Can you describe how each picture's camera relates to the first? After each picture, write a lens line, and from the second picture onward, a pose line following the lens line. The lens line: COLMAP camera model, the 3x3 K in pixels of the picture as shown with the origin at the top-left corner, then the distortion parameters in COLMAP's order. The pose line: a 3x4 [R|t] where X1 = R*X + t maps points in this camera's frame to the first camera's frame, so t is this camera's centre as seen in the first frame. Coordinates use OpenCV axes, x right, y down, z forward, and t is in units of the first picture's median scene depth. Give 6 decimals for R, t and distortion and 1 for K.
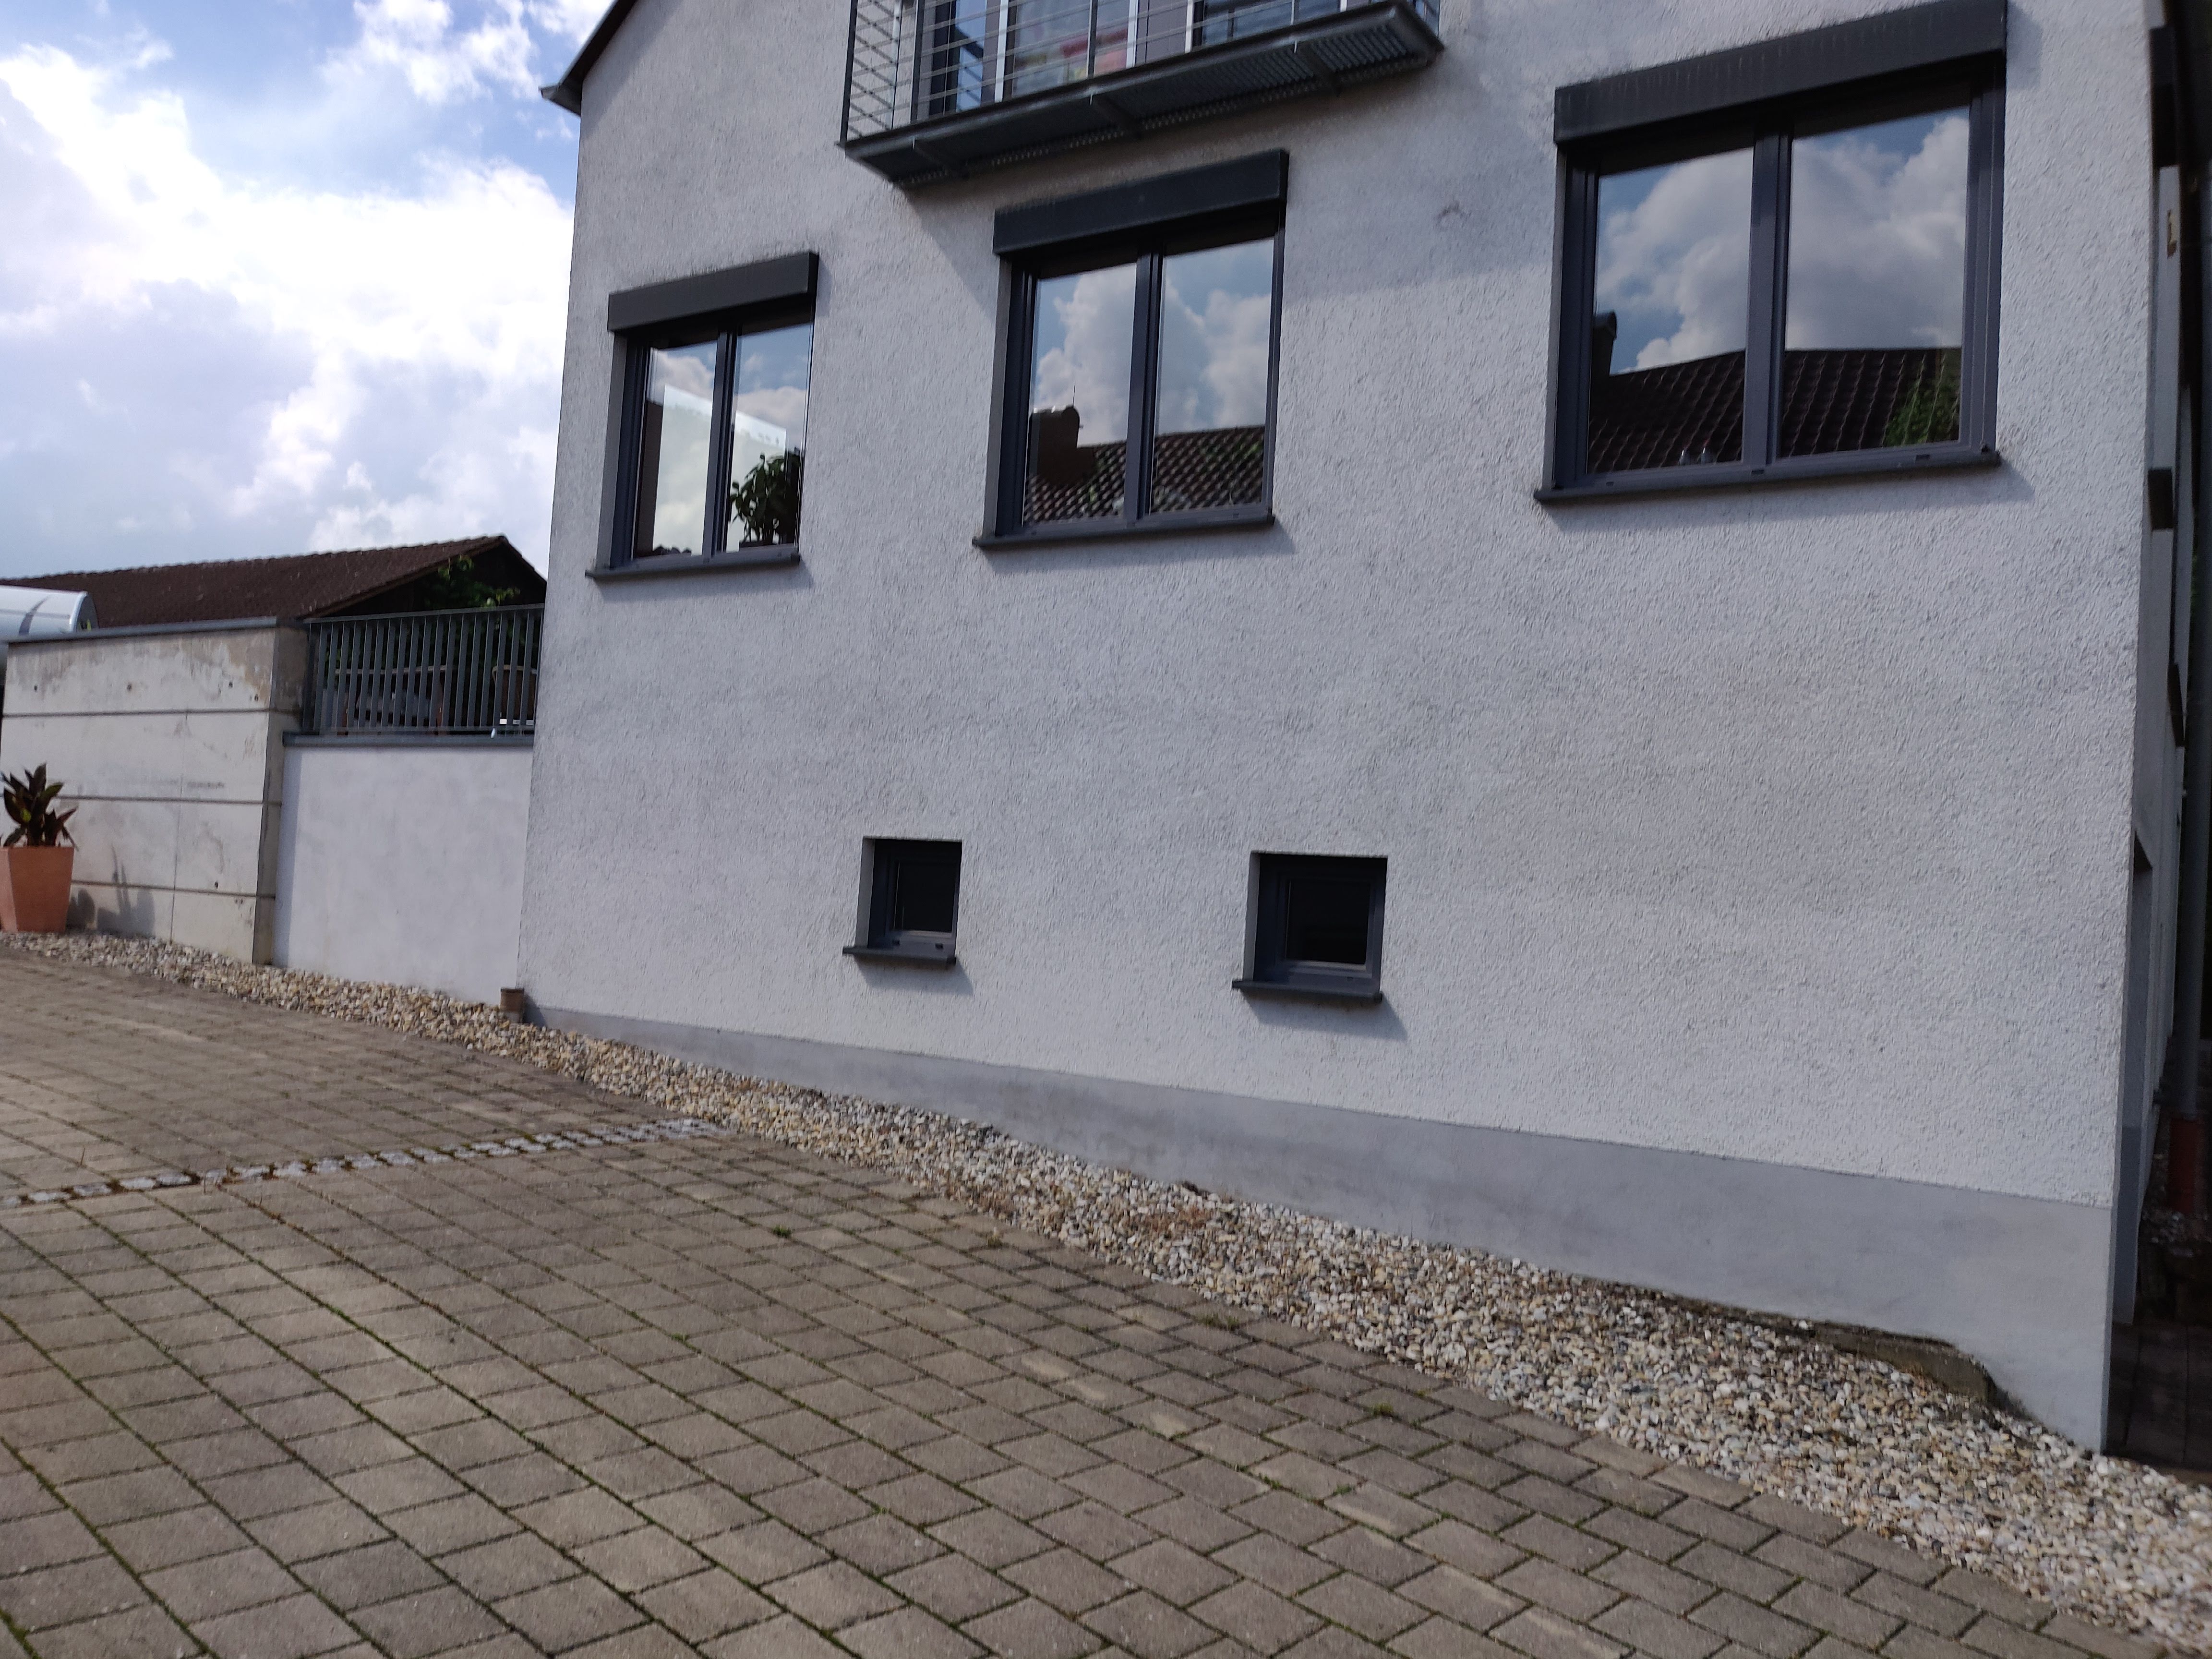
lens RADIAL K [[1266.2, 0, 1023.7], [0, 1266.2, 737.3], [0, 0, 1]] dist [0.002245, 0.009181]
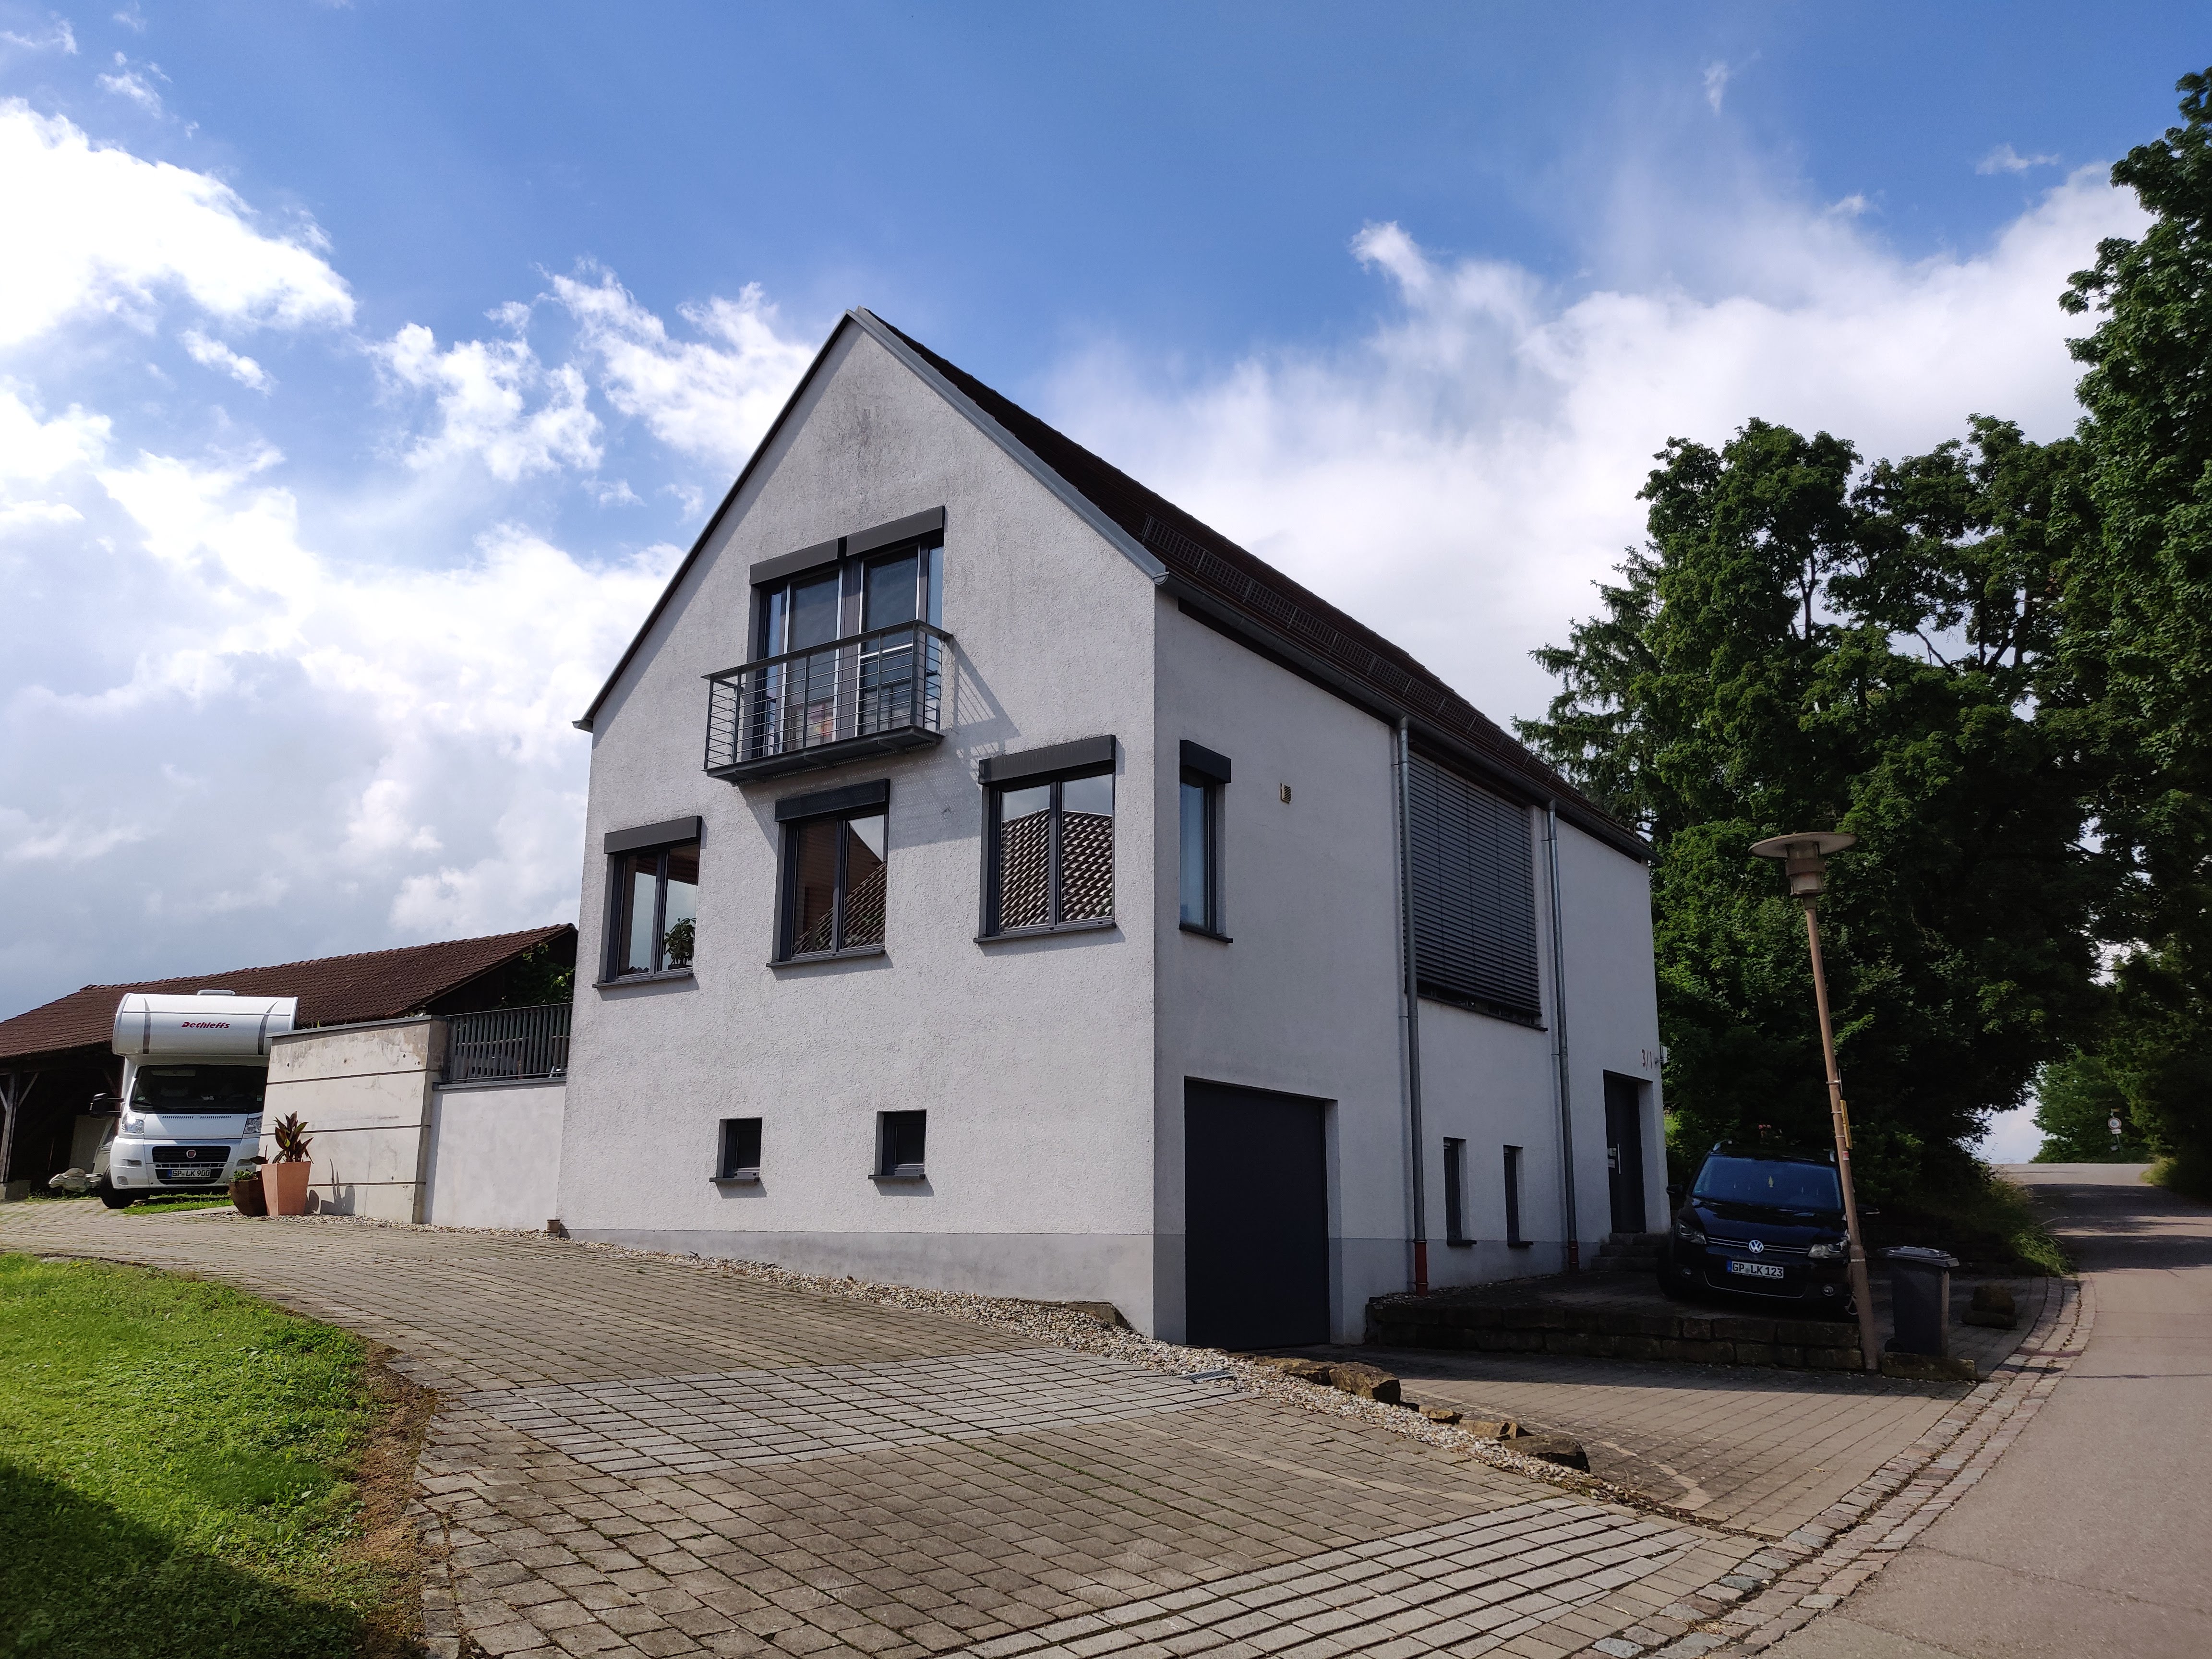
lens RADIAL K [[1699.4, 0, 1031.2], [0, 1699.4, 846.0], [0, 0, 1]] dist [0.025187, 0.044672]
pose [[0.985454, -0.060638, -0.158755, 0.753627], [0.035790, 0.987276, -0.154938, 0.084578], [0.166130, 0.147002, 0.975085, -1.465105]]
